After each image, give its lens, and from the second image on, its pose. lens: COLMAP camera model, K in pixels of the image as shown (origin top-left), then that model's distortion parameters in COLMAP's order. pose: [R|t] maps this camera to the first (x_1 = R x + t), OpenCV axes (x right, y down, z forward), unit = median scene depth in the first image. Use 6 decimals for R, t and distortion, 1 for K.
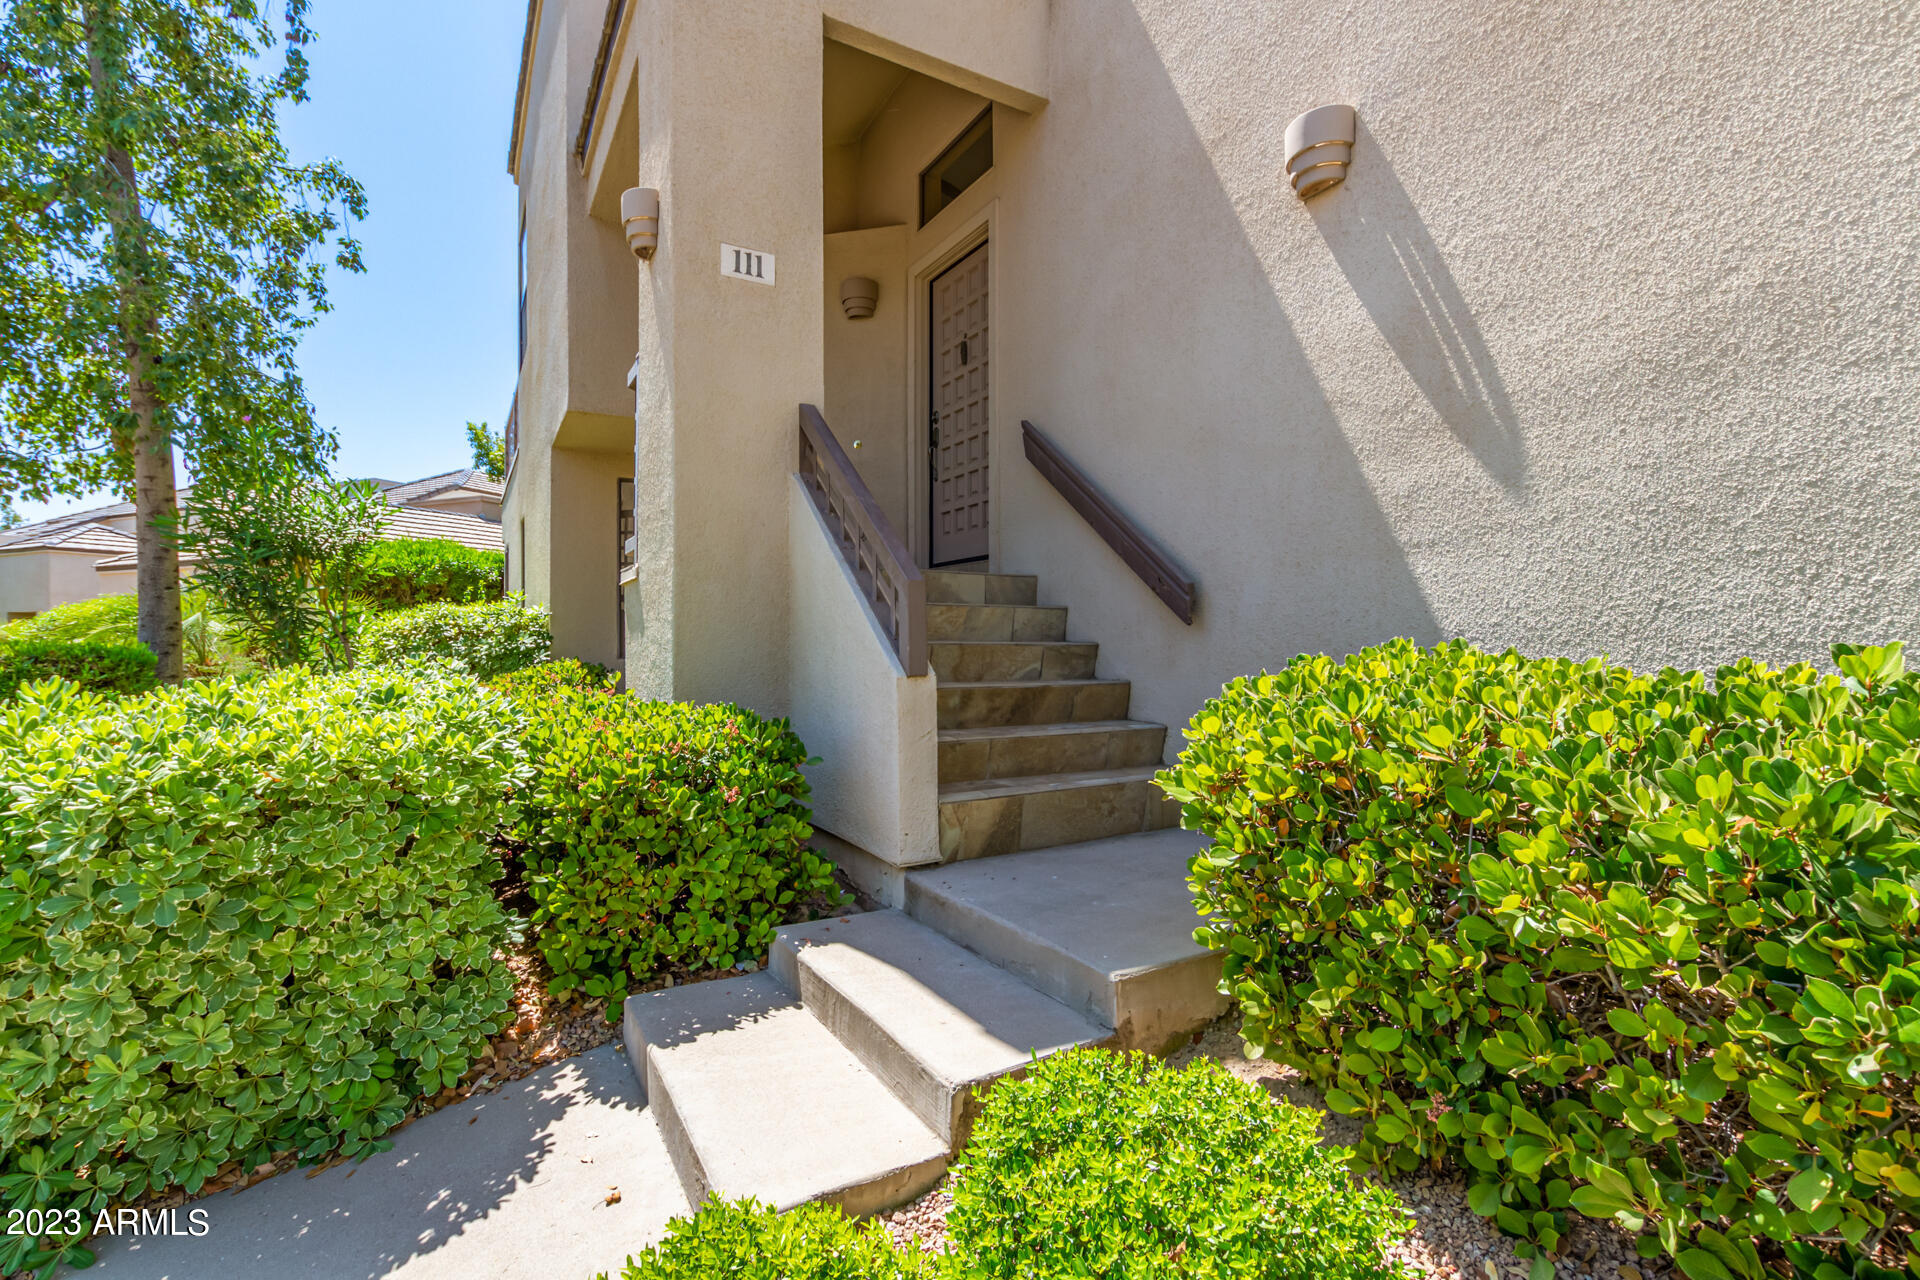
lens RADIAL K [[879.1, 0, 961.6], [0, 879.1, 639.8], [0, 0, 1]] dist [0.001642, -0.000553]
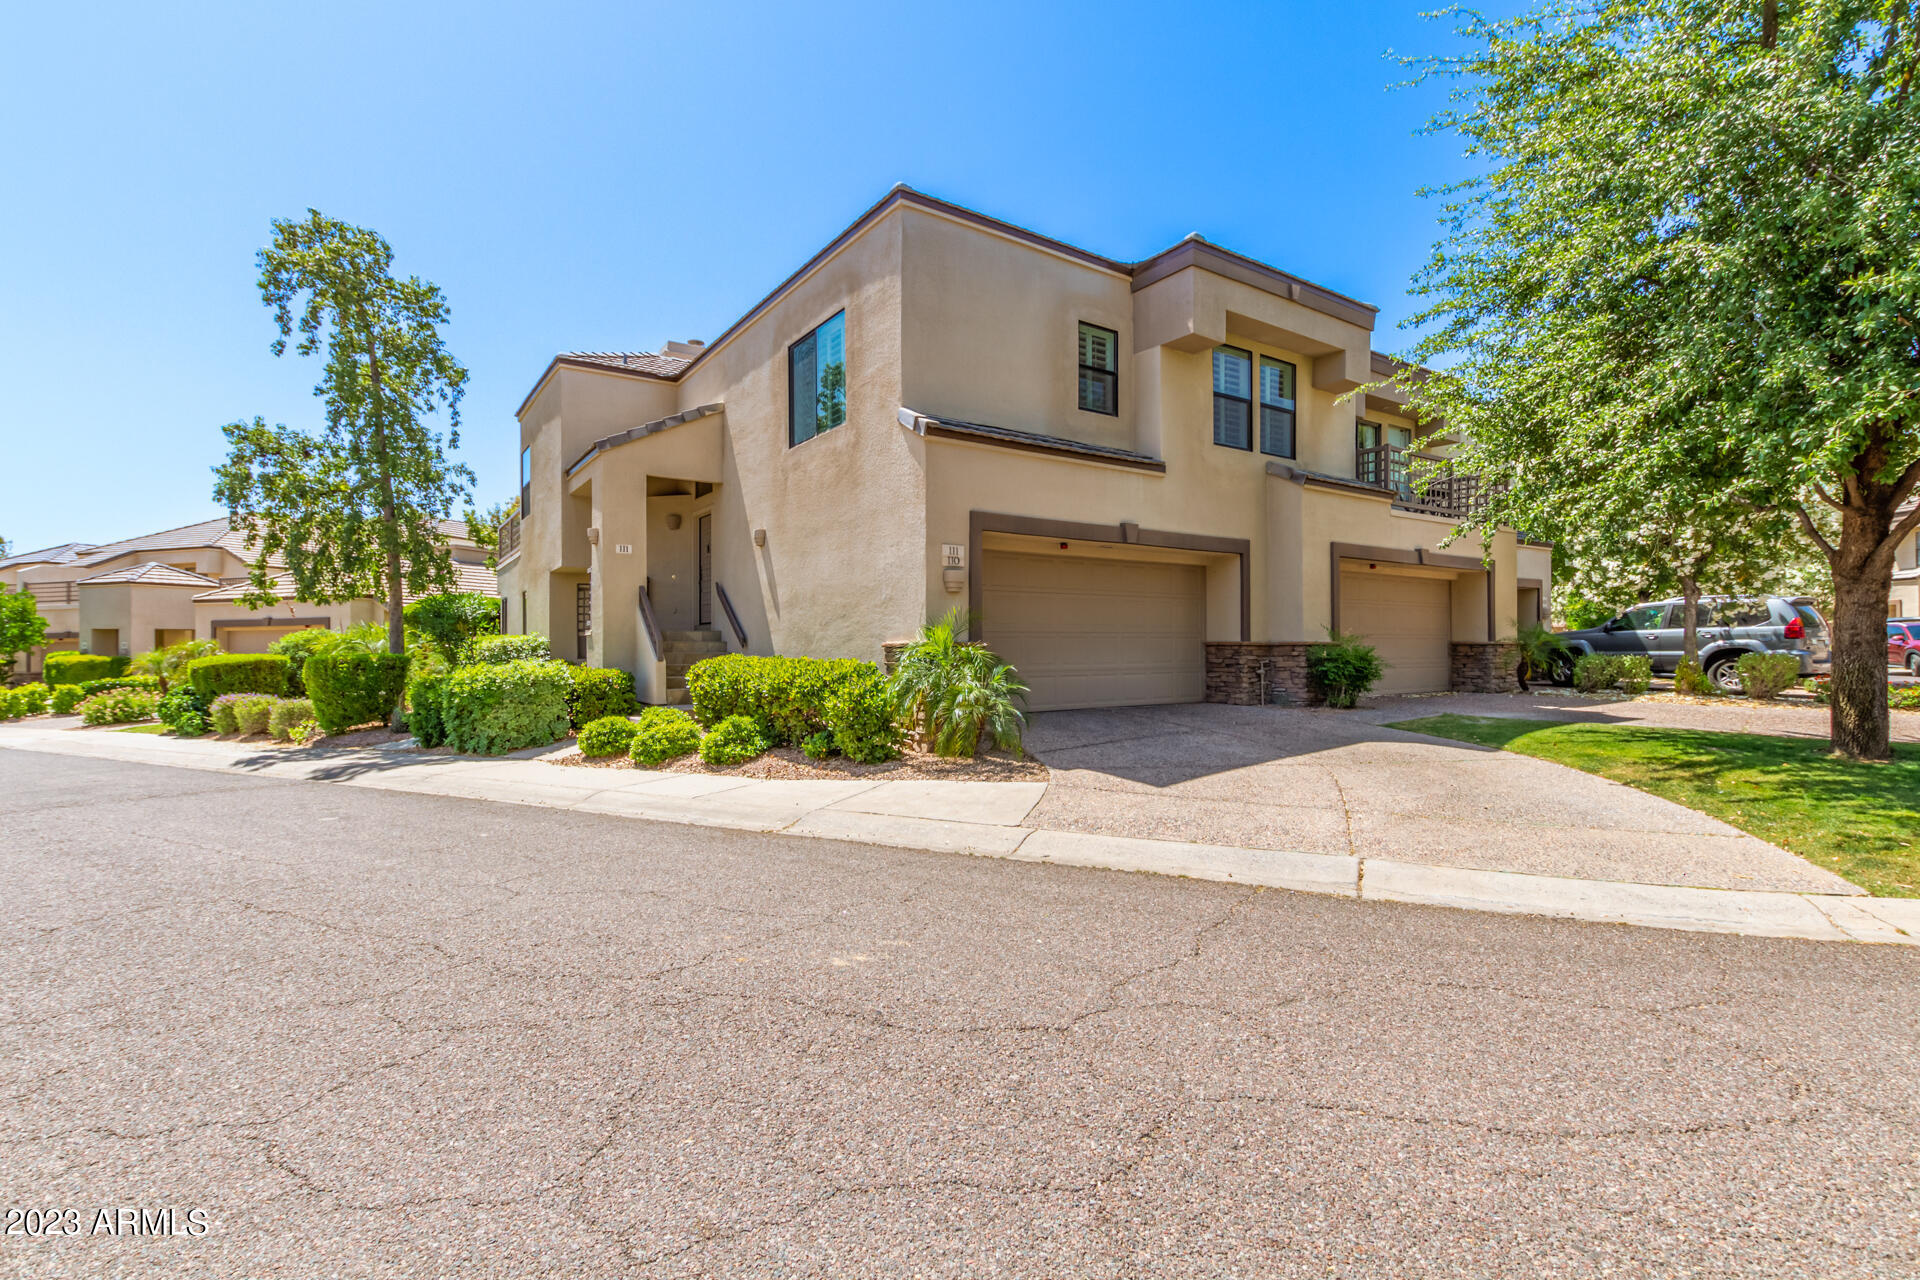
lens RADIAL K [[879.1, 0, 961.6], [0, 879.1, 641.6], [0, 0, 1]] dist [0.001642, -0.000553]
pose [[0.996925, -0.003752, 0.078271, 1.053732], [0.003807, 0.999993, -0.000559, -0.045234], [-0.078268, 0.000855, 0.996932, -3.330768]]
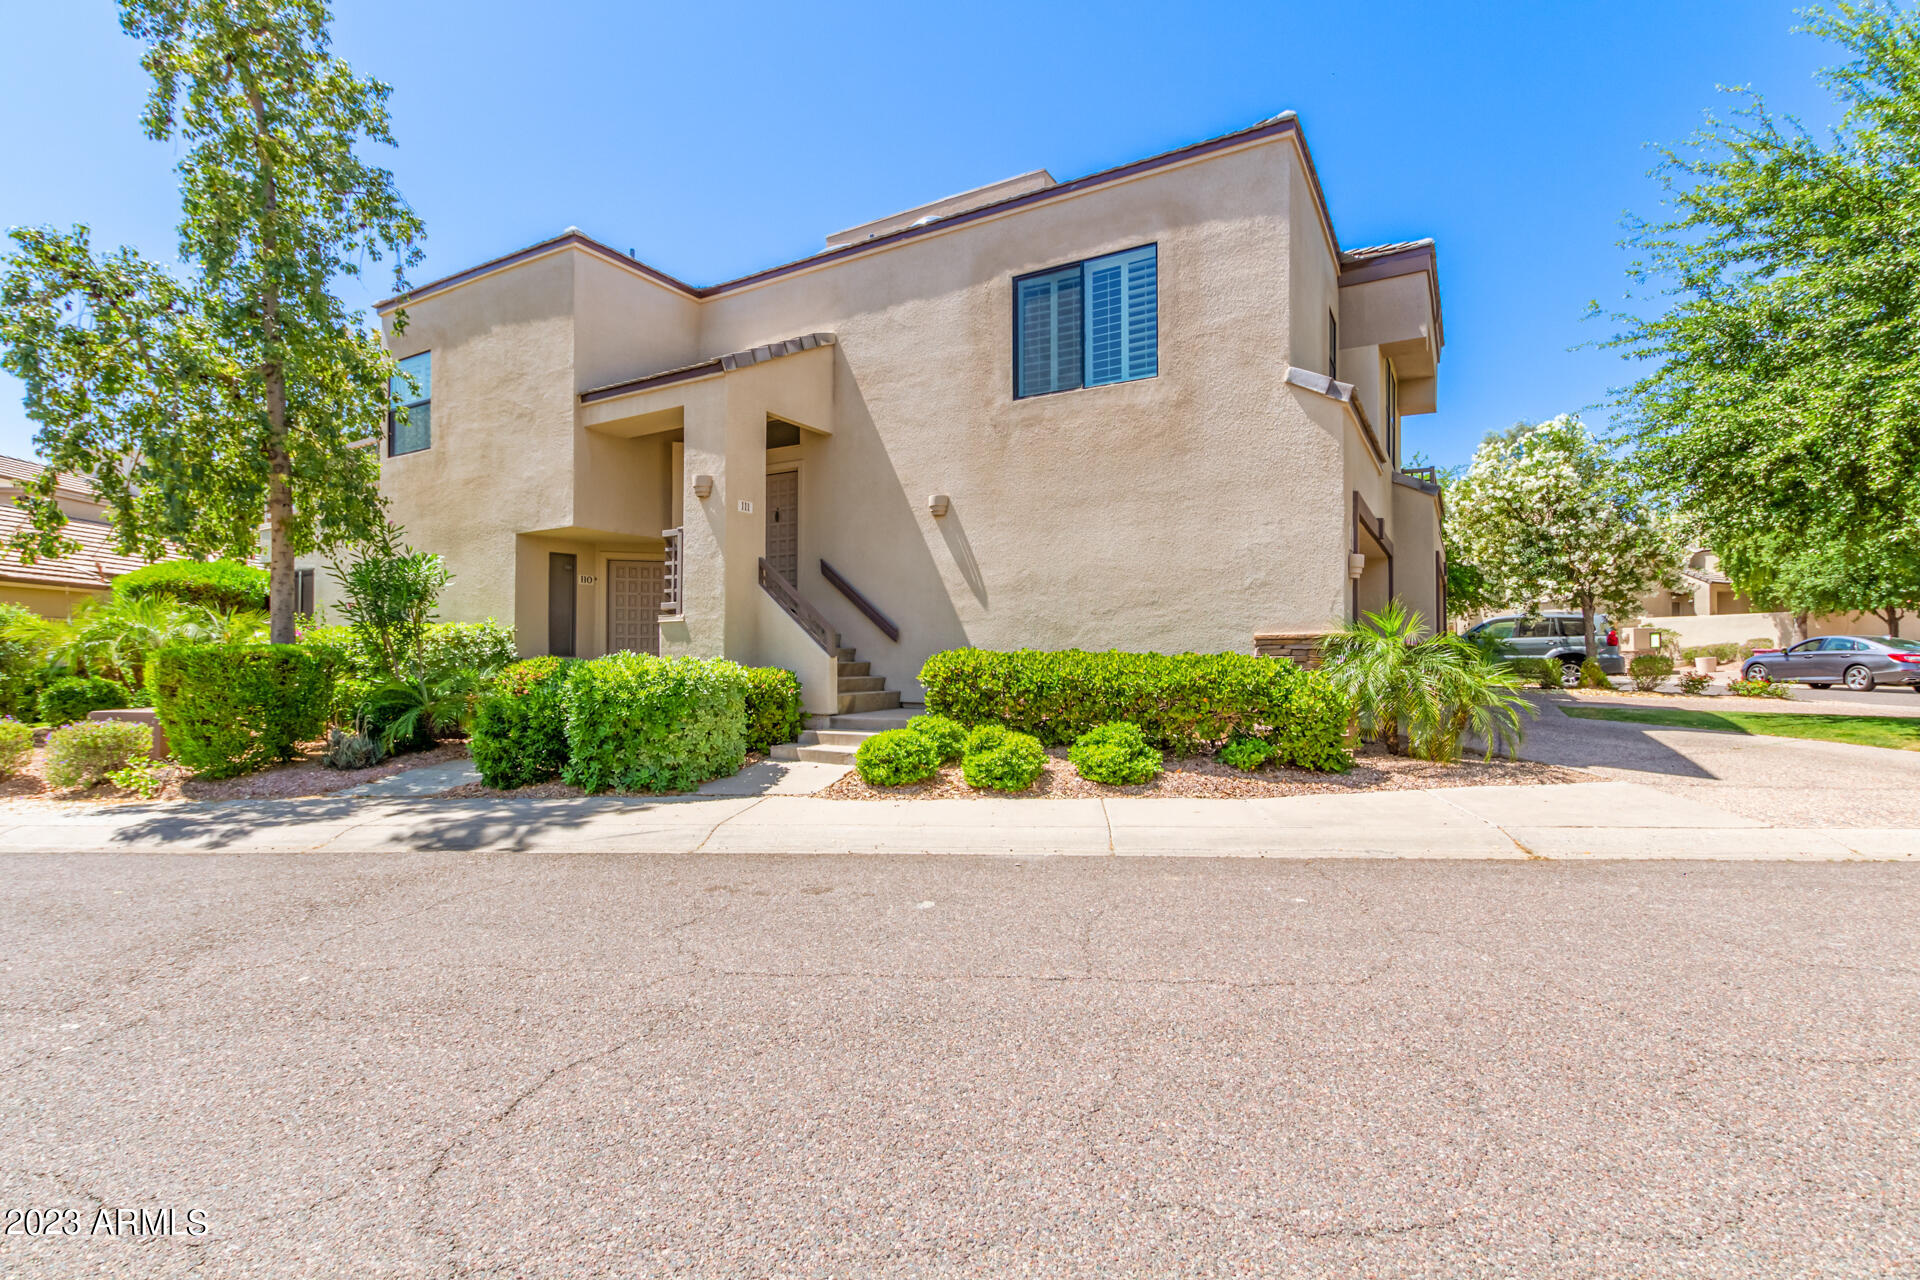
lens RADIAL K [[879.1, 0, 963.9], [0, 879.1, 644.1], [0, 0, 1]] dist [0.001642, -0.000553]
pose [[0.868976, 0.008451, 0.494782, -1.212260], [-0.005155, 0.999955, -0.008026, 0.015289], [-0.494827, 0.004424, 0.868980, -2.044484]]
